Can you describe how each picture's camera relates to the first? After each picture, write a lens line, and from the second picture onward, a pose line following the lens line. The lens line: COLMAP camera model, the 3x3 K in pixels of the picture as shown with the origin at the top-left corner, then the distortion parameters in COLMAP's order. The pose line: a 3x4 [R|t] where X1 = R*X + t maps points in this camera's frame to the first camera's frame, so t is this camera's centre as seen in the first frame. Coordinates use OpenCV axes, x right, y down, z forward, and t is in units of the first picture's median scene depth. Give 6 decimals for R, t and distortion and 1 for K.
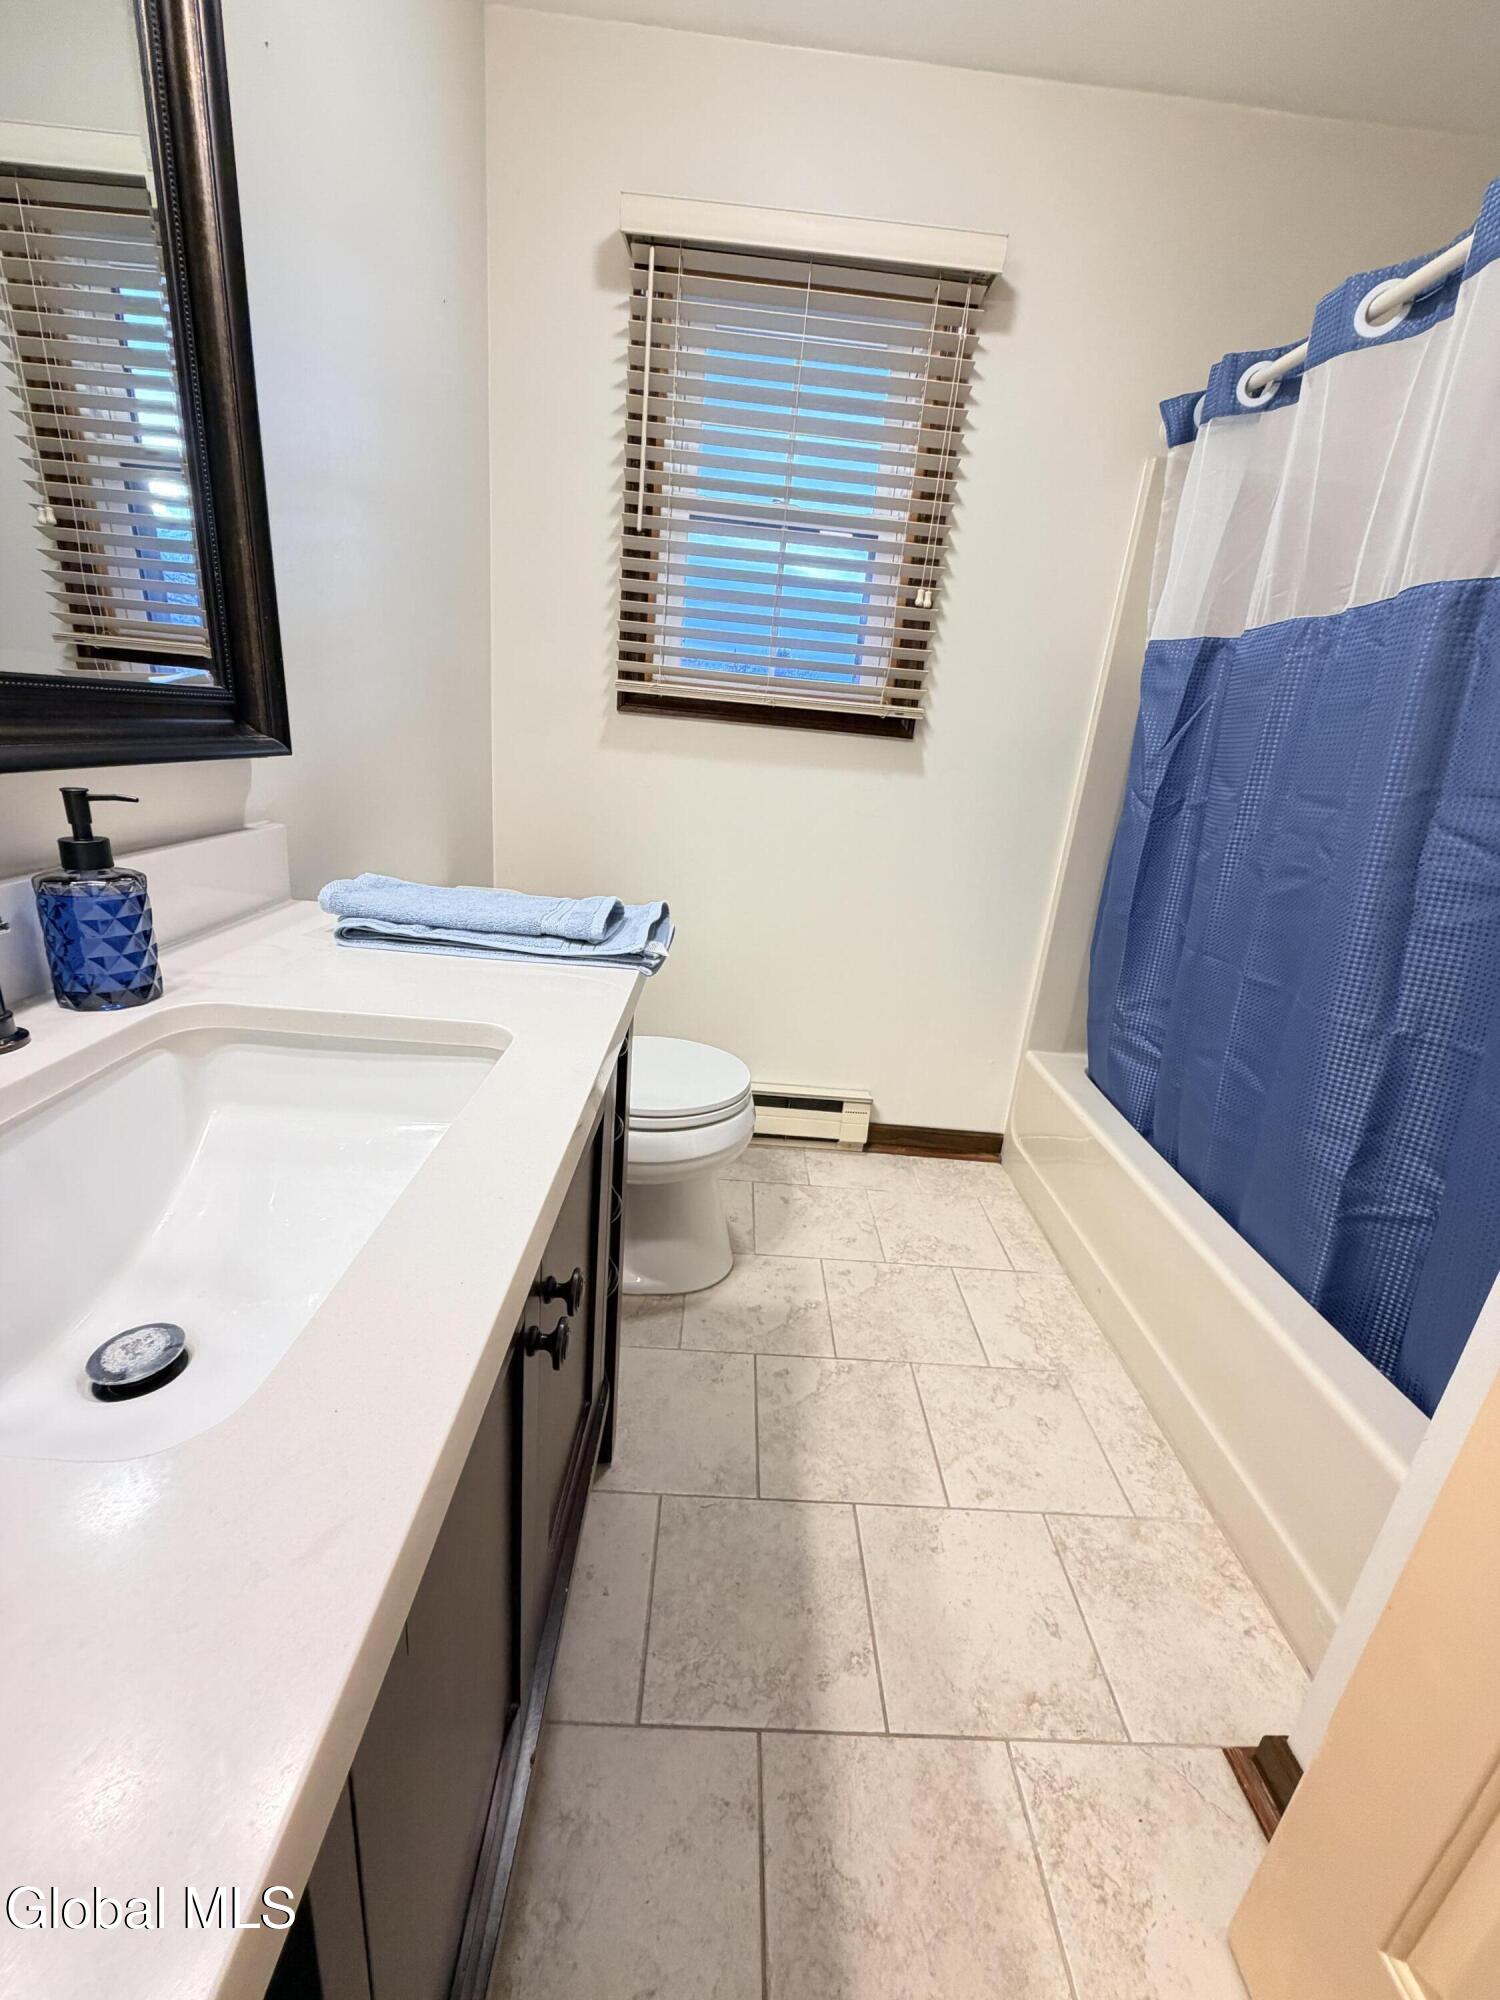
lens RADIAL K [[803.2, 0, 751.4], [0, 803.2, 998.1], [0, 0, 1]] dist [-0.000772, -0.000596]
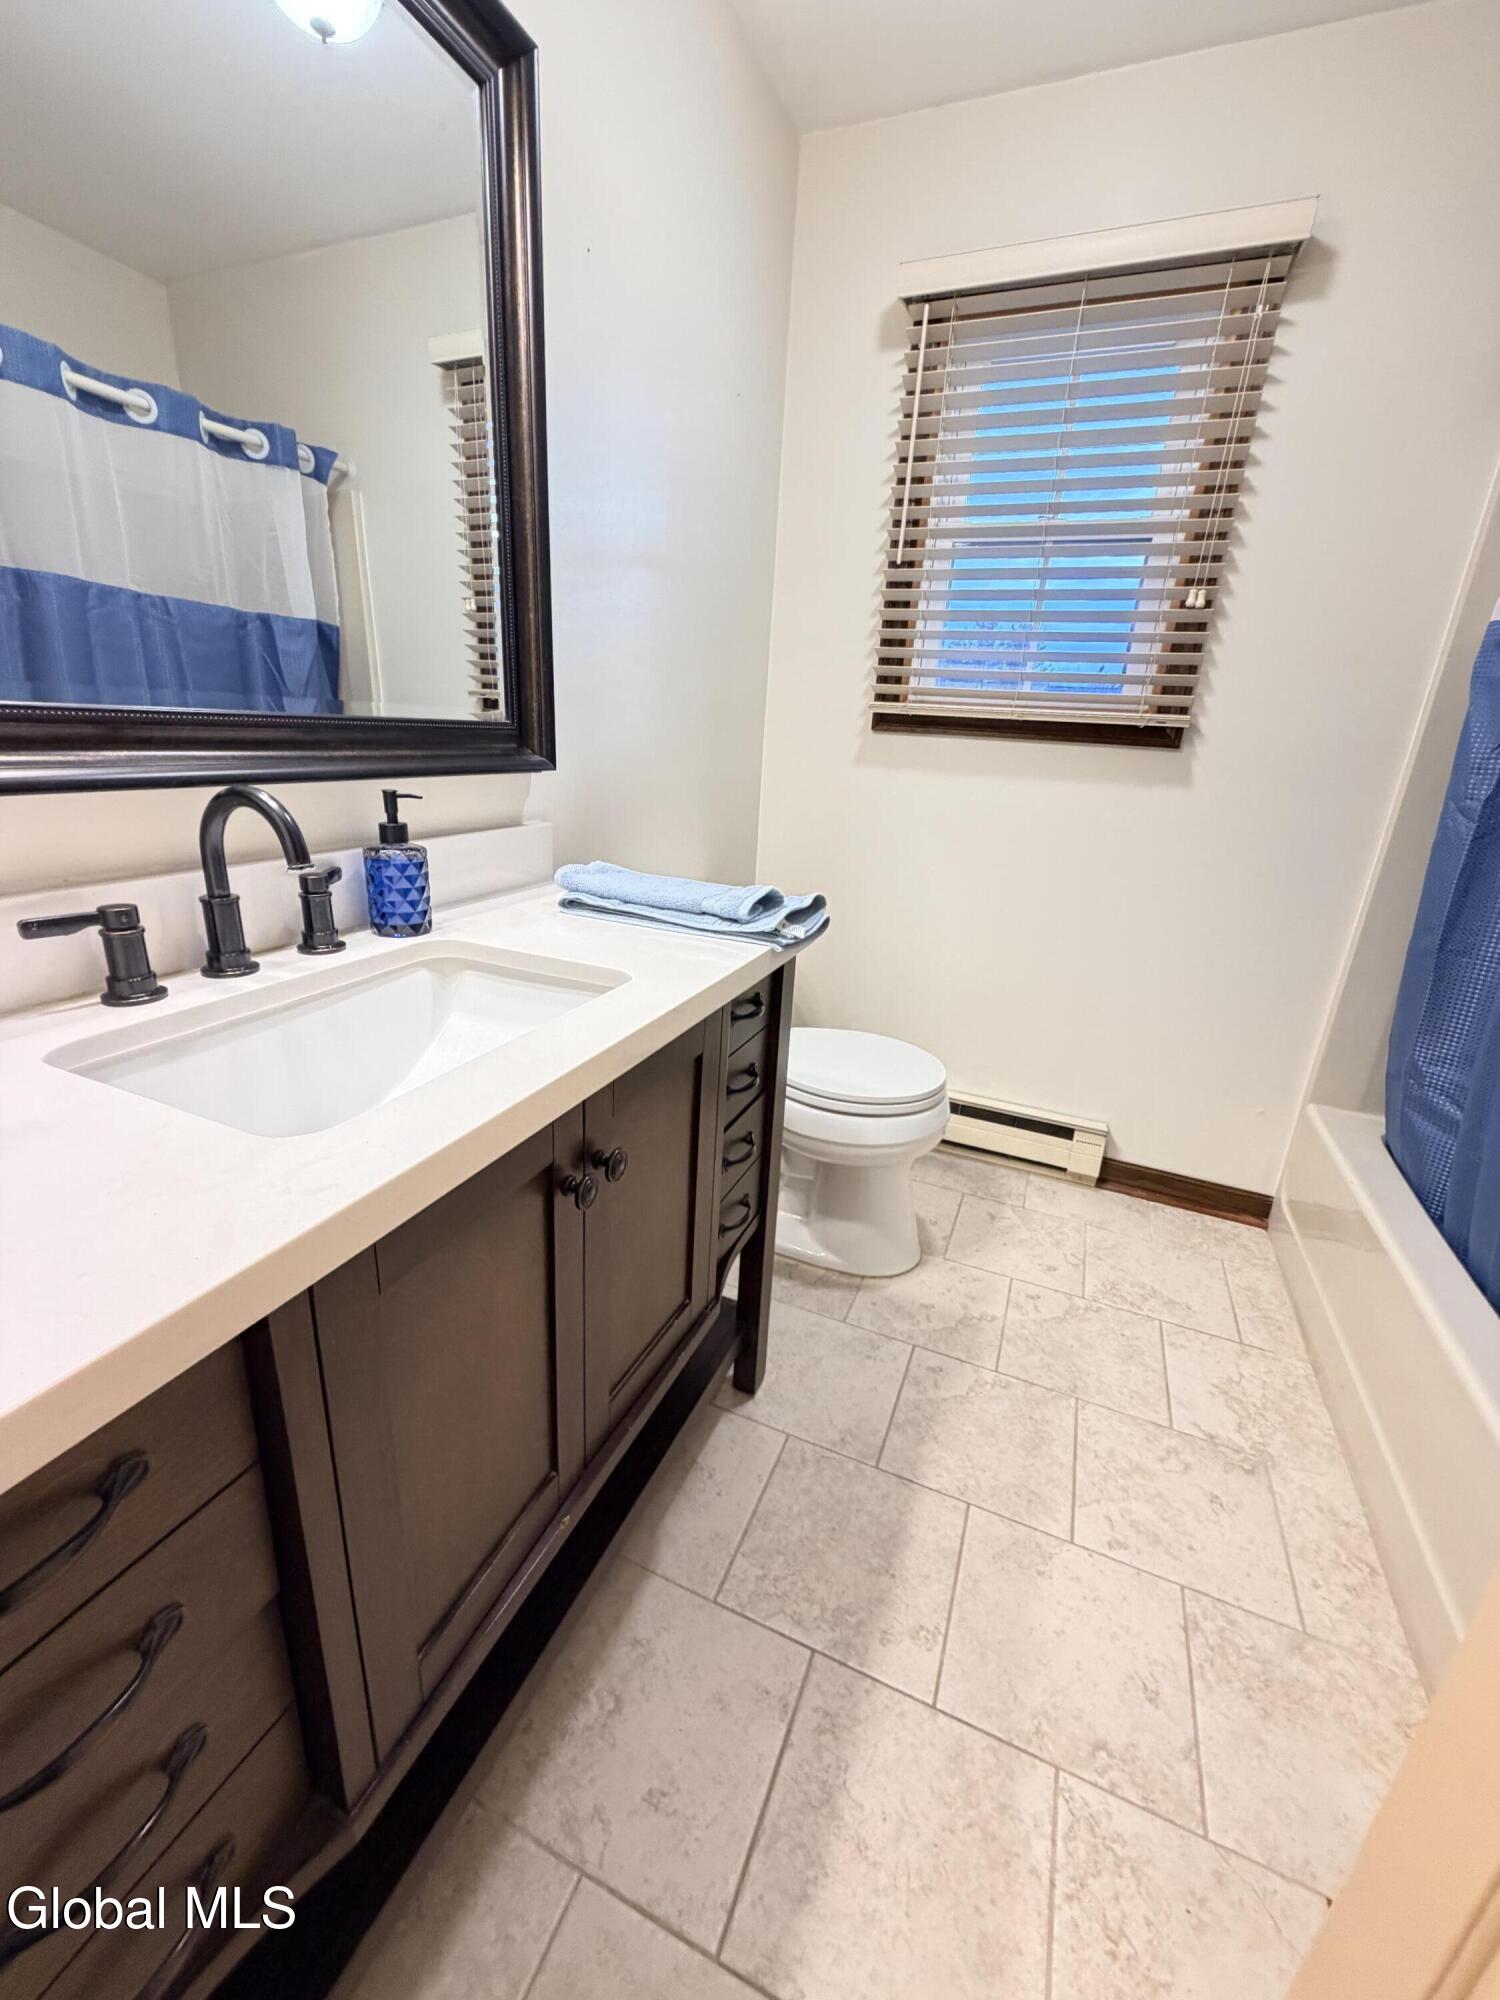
lens RADIAL K [[803.2, 0, 747.2], [0, 803.2, 999.8], [0, 0, 1]] dist [-0.000772, -0.000596]
pose [[0.913932, 0.093529, -0.394945, 0.178966], [-0.104013, 0.994563, -0.005166, 0.031384], [0.392314, 0.045801, 0.918690, -0.051251]]
